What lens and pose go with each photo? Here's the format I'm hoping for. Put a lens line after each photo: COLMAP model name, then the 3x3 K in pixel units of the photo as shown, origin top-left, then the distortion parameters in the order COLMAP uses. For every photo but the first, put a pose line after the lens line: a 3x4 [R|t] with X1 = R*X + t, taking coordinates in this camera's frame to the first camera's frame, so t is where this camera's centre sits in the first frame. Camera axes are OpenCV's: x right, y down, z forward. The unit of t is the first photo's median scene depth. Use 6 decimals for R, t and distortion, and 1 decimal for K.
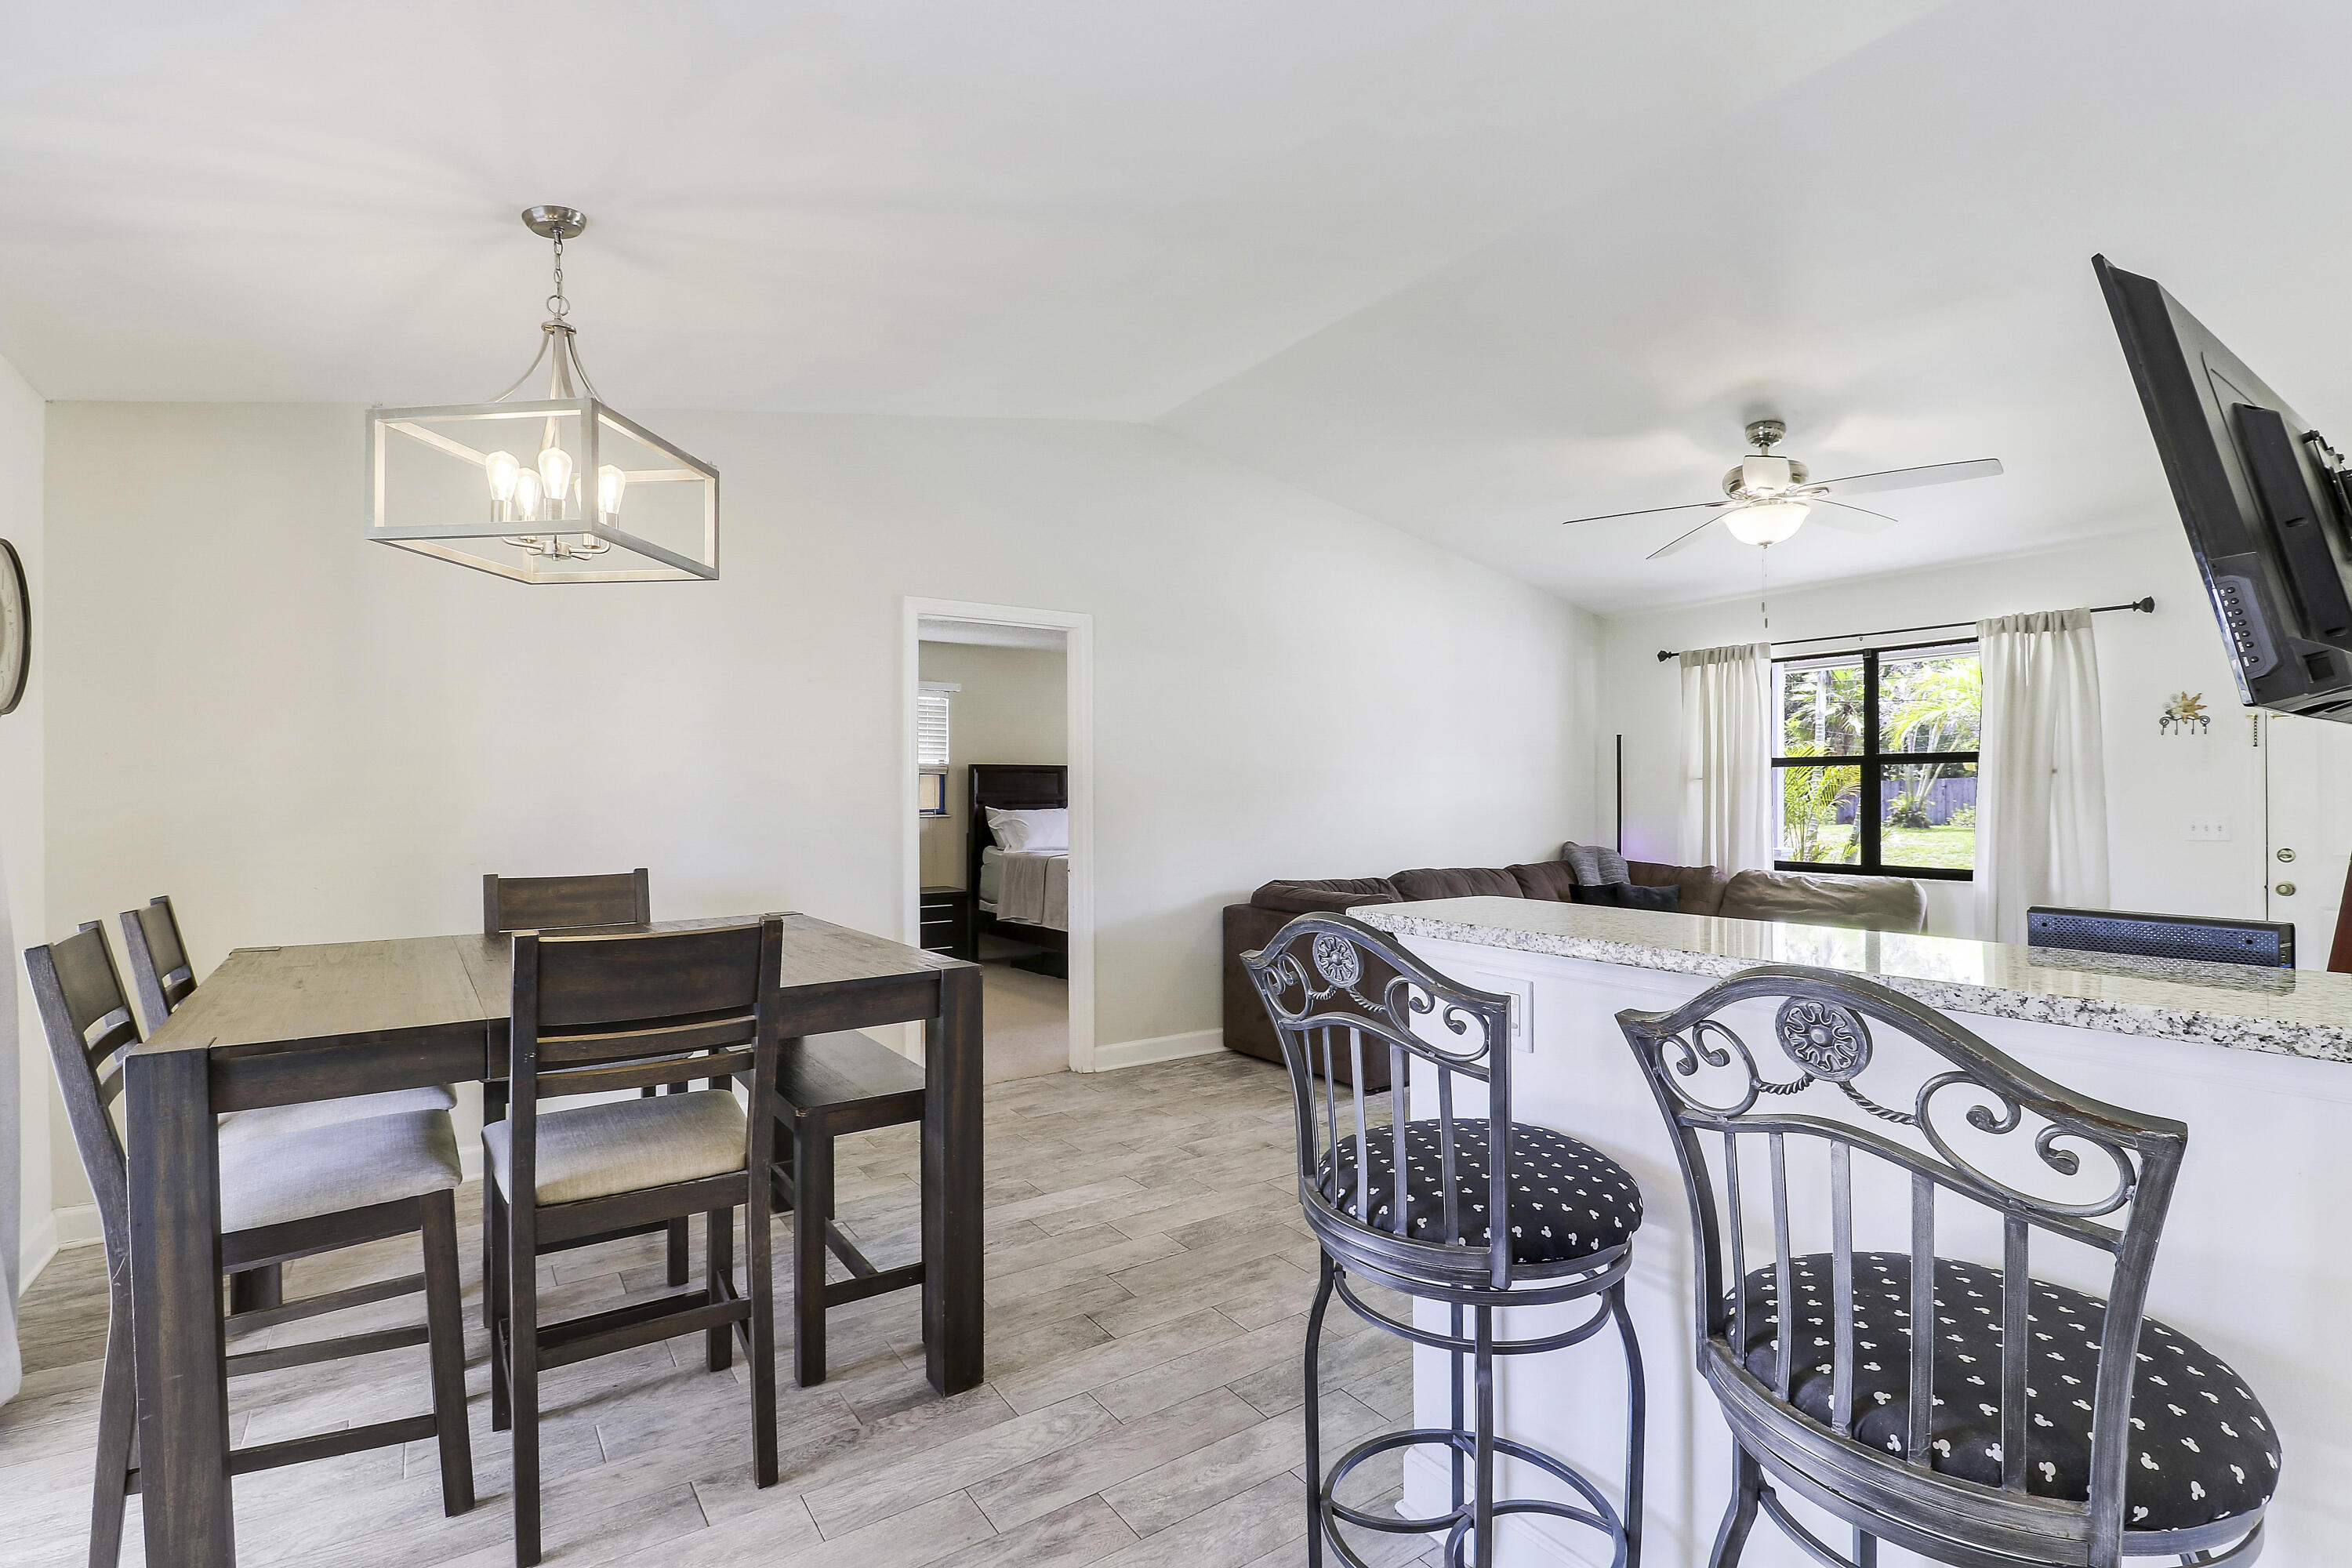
lens RADIAL K [[1106.9, 0, 1174.9], [0, 1106.9, 790.6], [0, 0, 1]] dist [-0.004449, -0.008072]
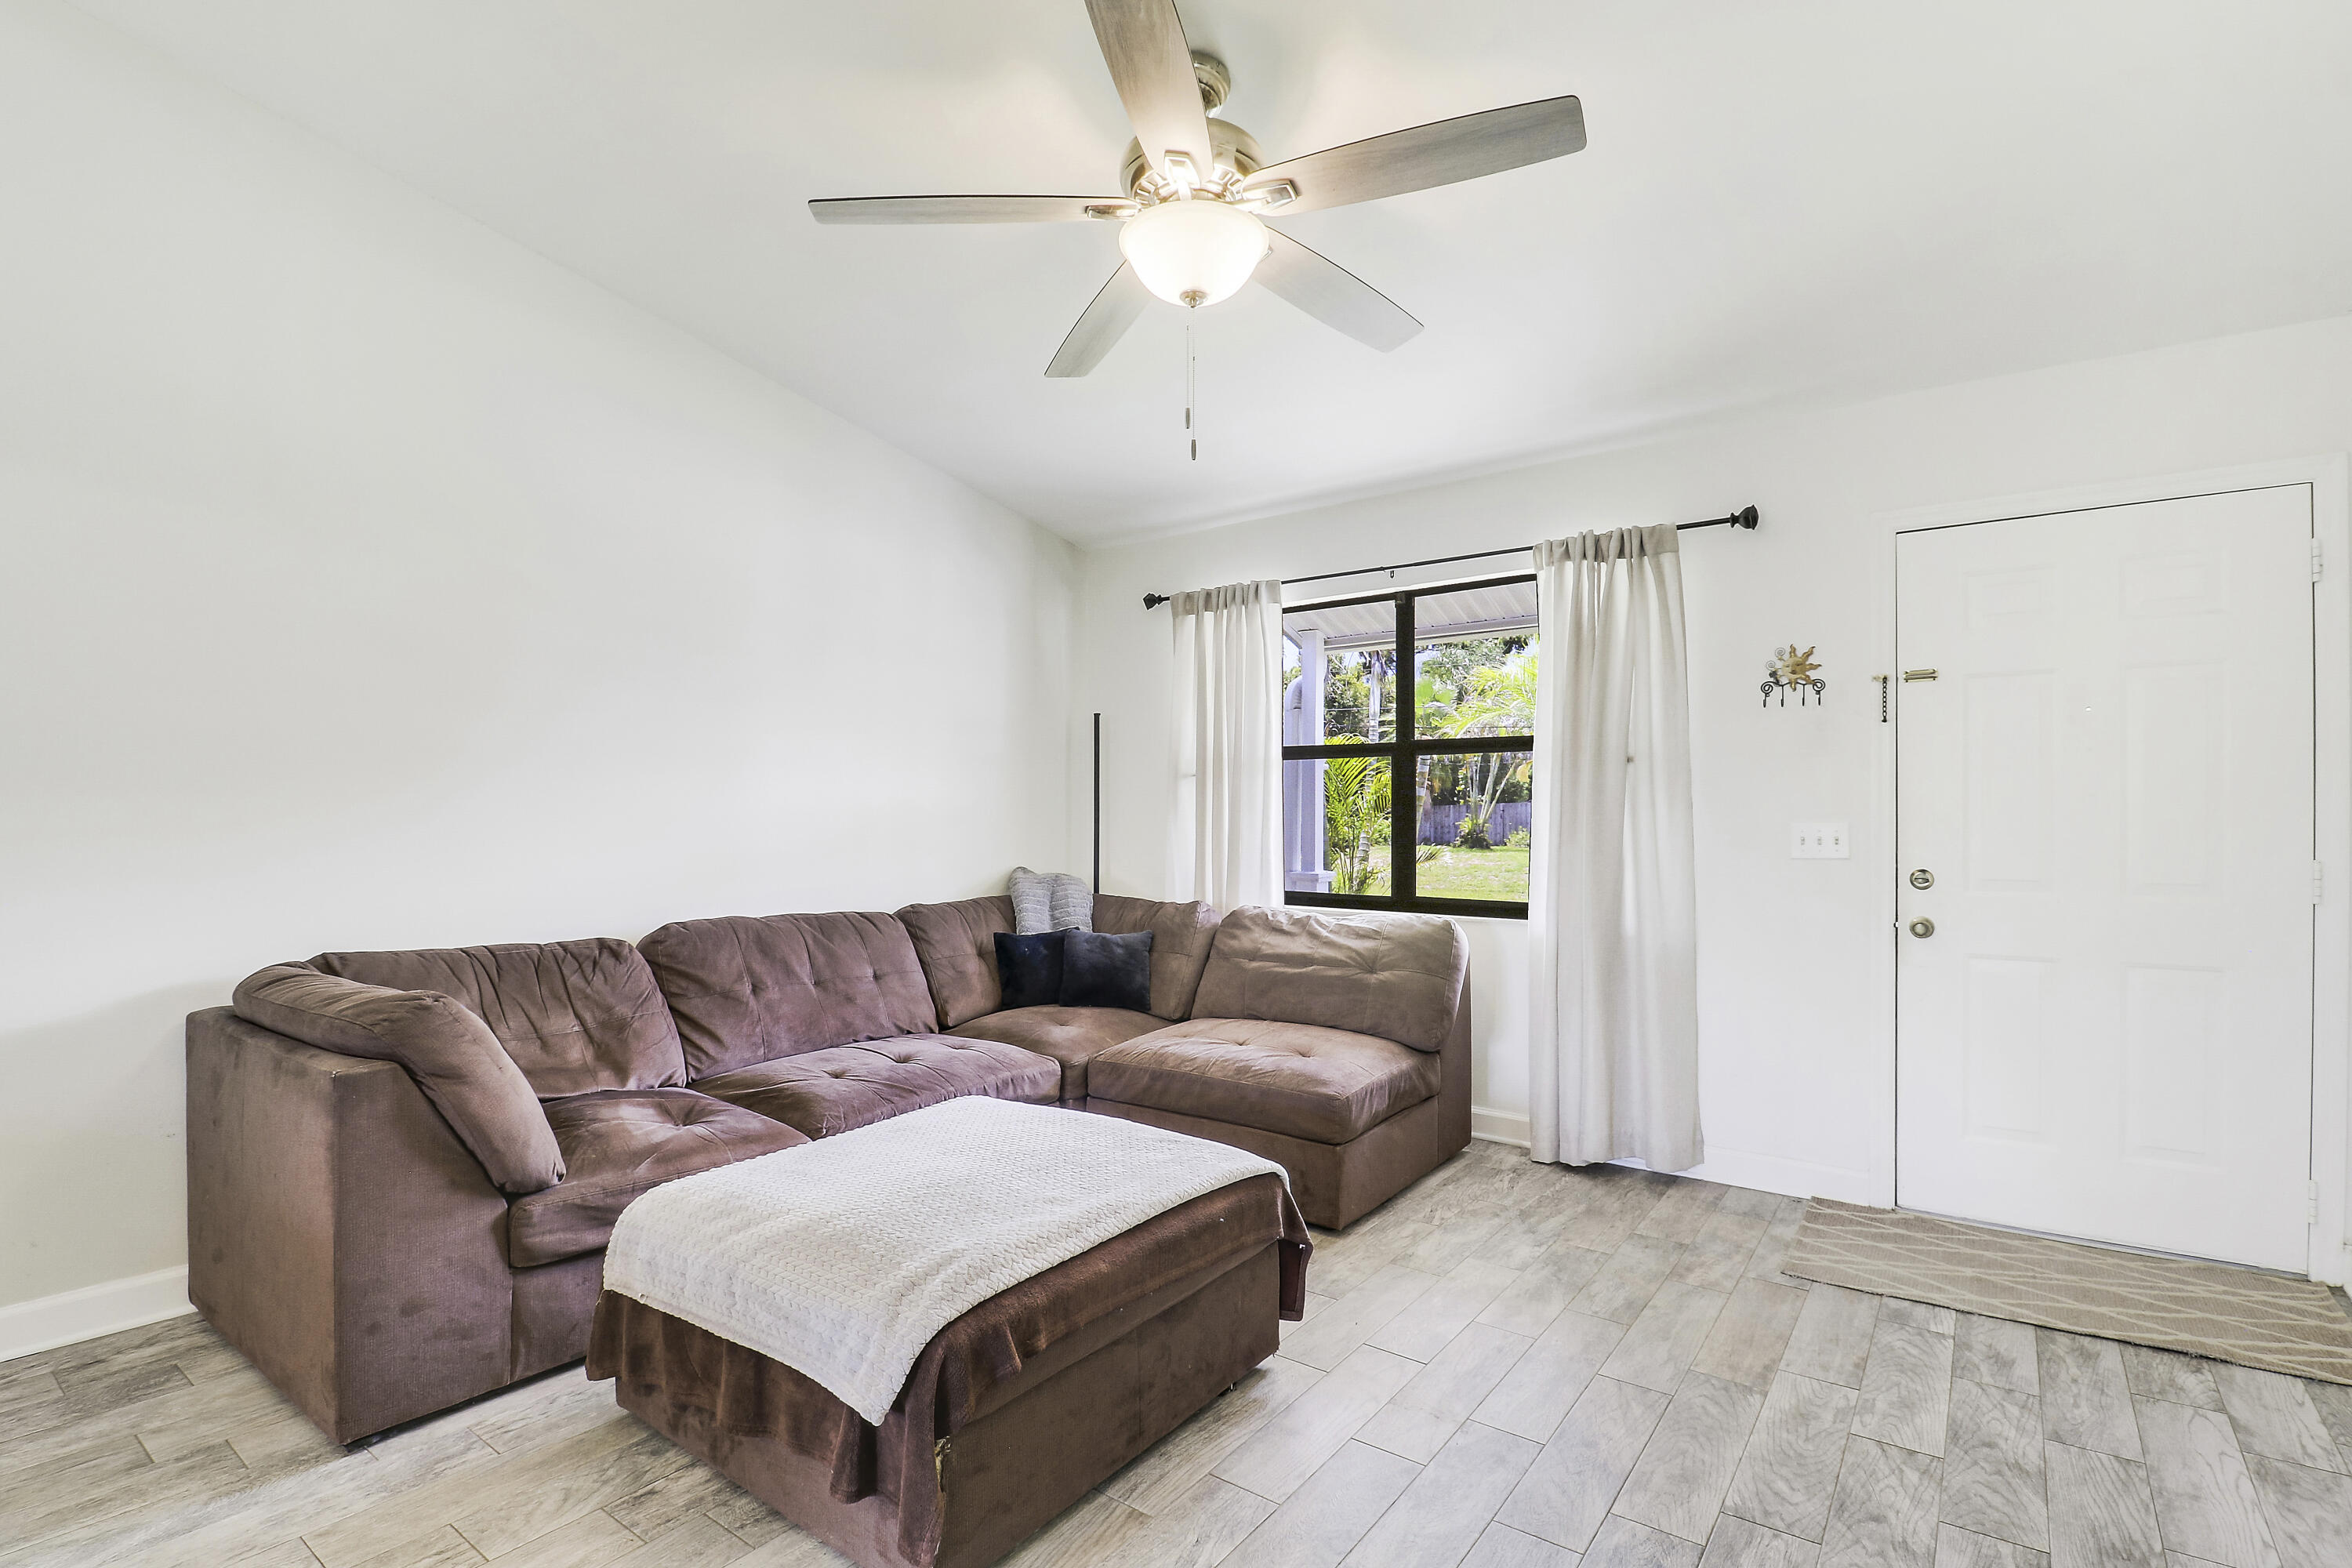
lens RADIAL K [[1106.9, 0, 1175.7], [0, 1106.9, 816.1], [0, 0, 1]] dist [-0.004449, -0.008072]
pose [[0.948632, 0.004386, 0.316351, 0.270538], [-0.004900, 0.999988, 0.000829, 0.016113], [-0.316343, -0.002336, 0.948642, 0.377506]]
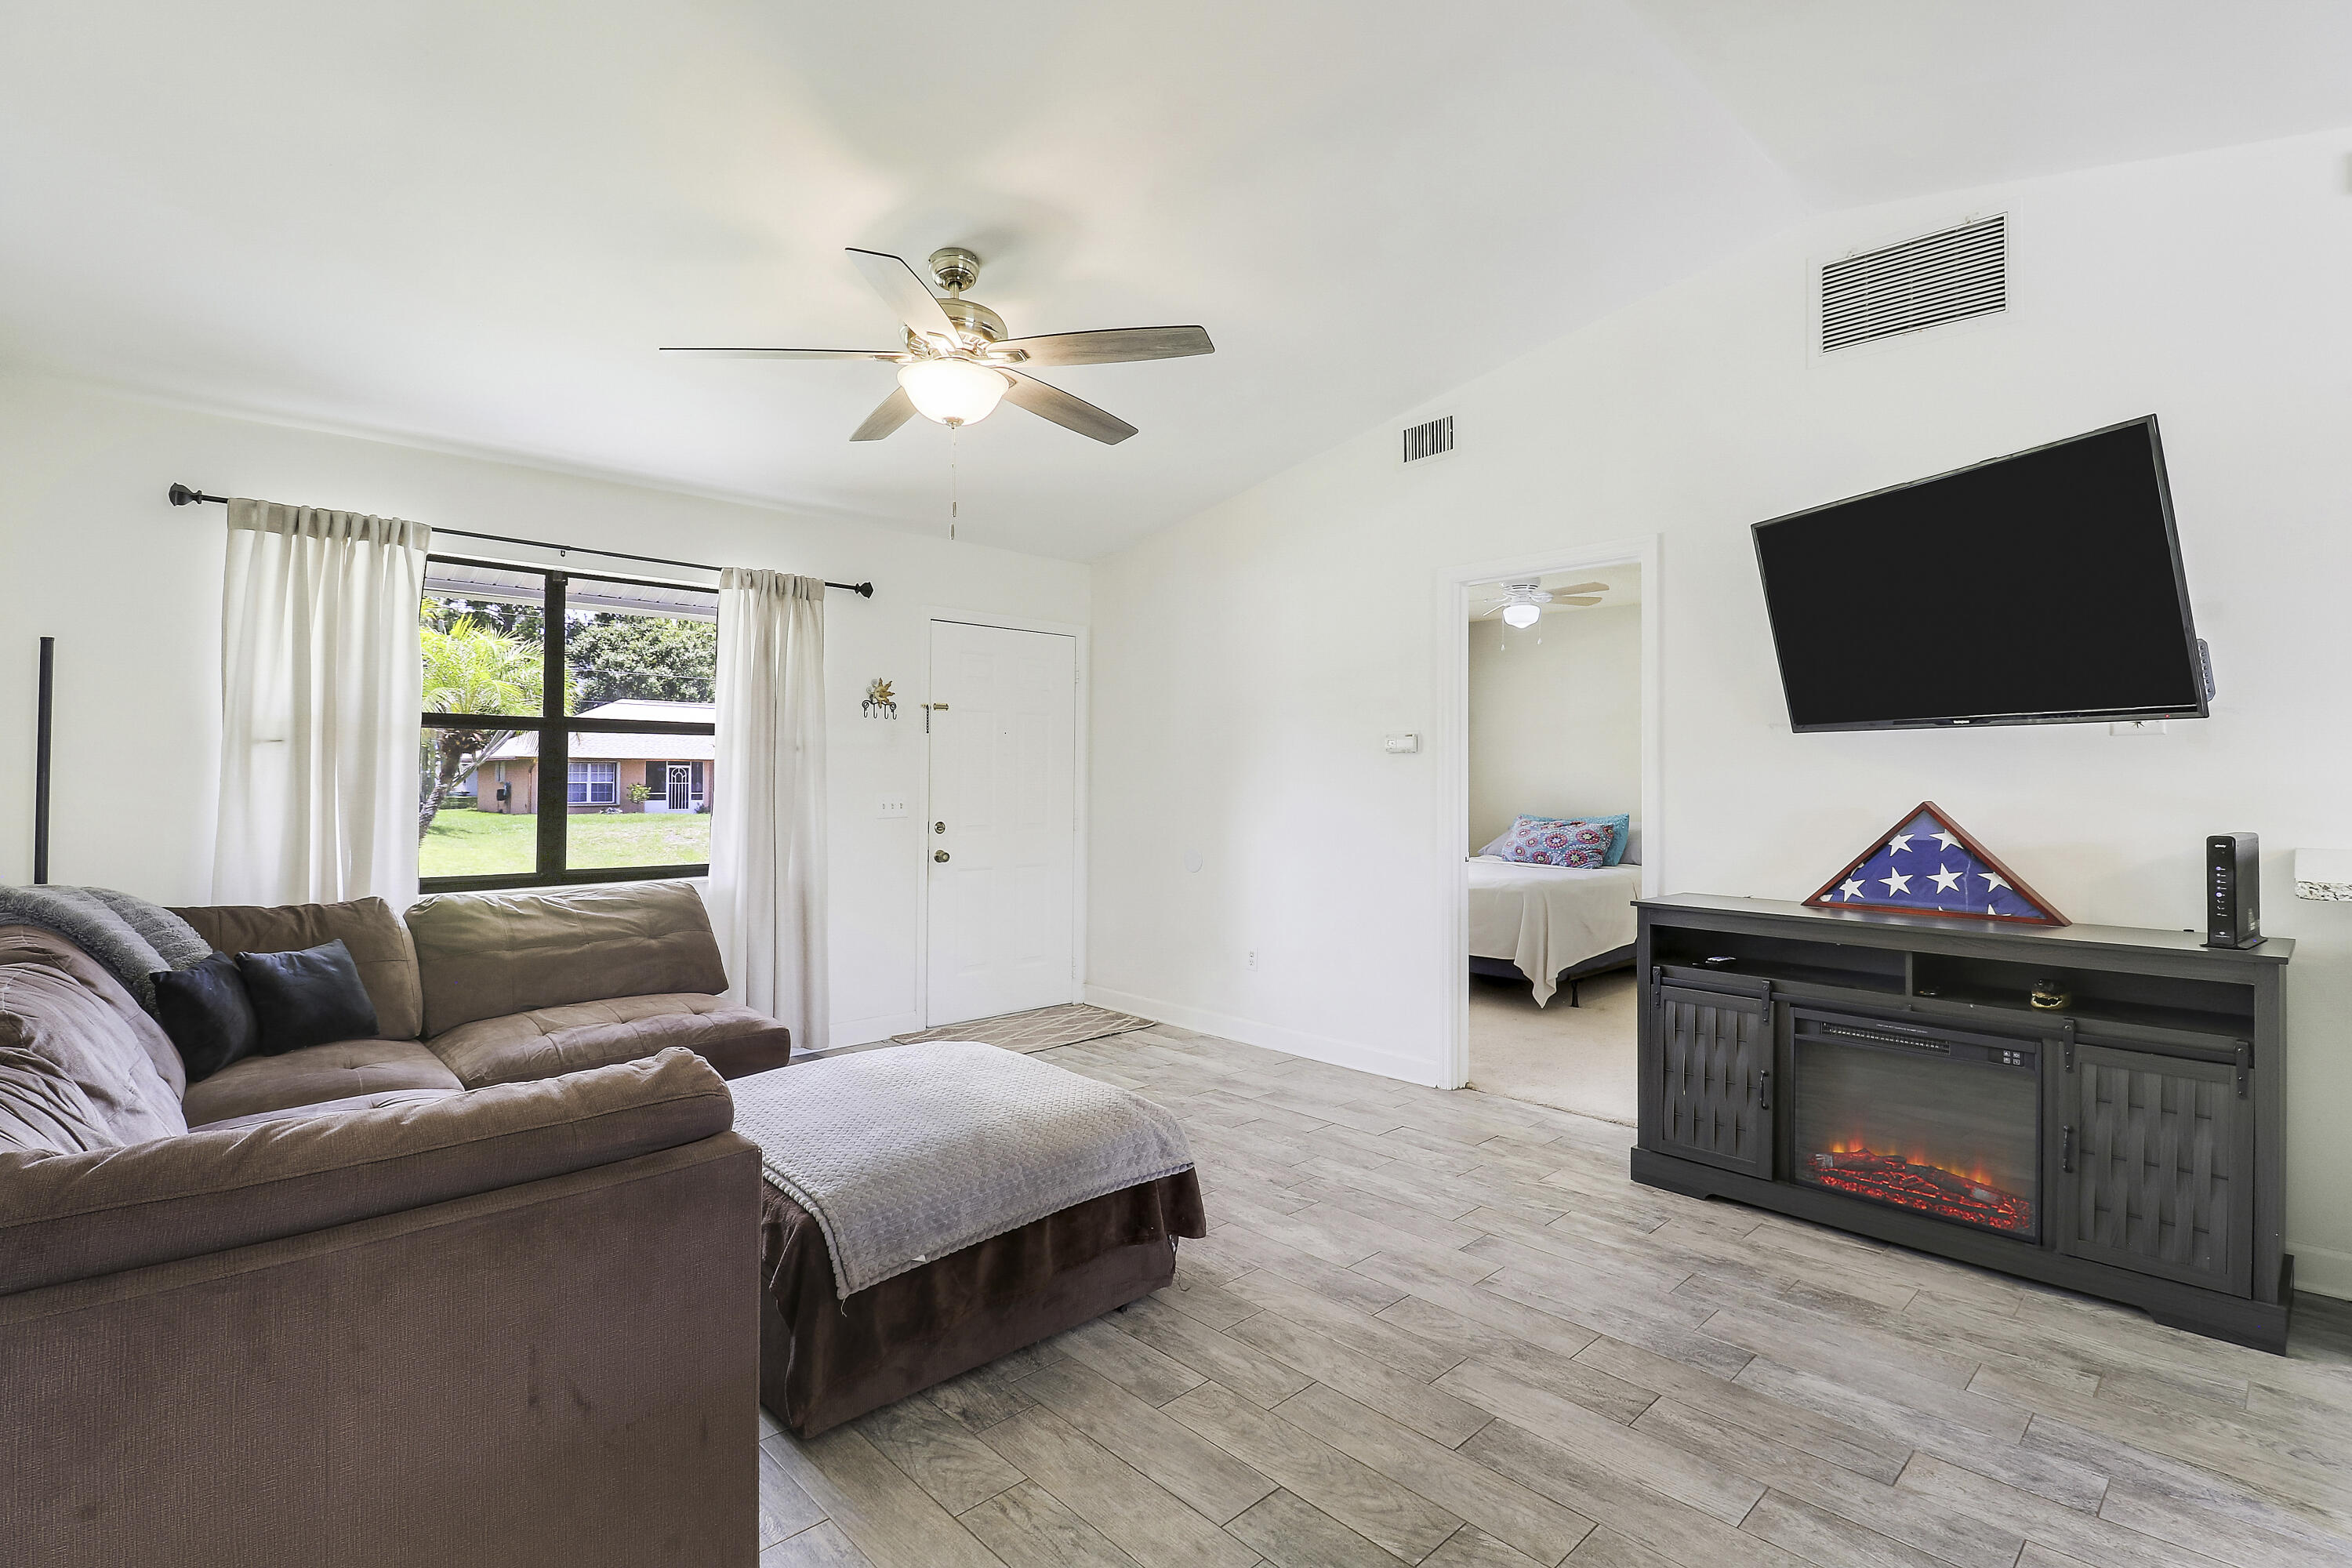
lens RADIAL K [[1106.9, 0, 1186.7], [0, 1106.9, 765.0], [0, 0, 1]] dist [-0.004449, -0.008072]
pose [[-0.163296, 0.016886, 0.986433, -0.146554], [-0.005675, 0.999821, -0.018055, 0.009403], [-0.986561, -0.008546, -0.163171, 0.722407]]
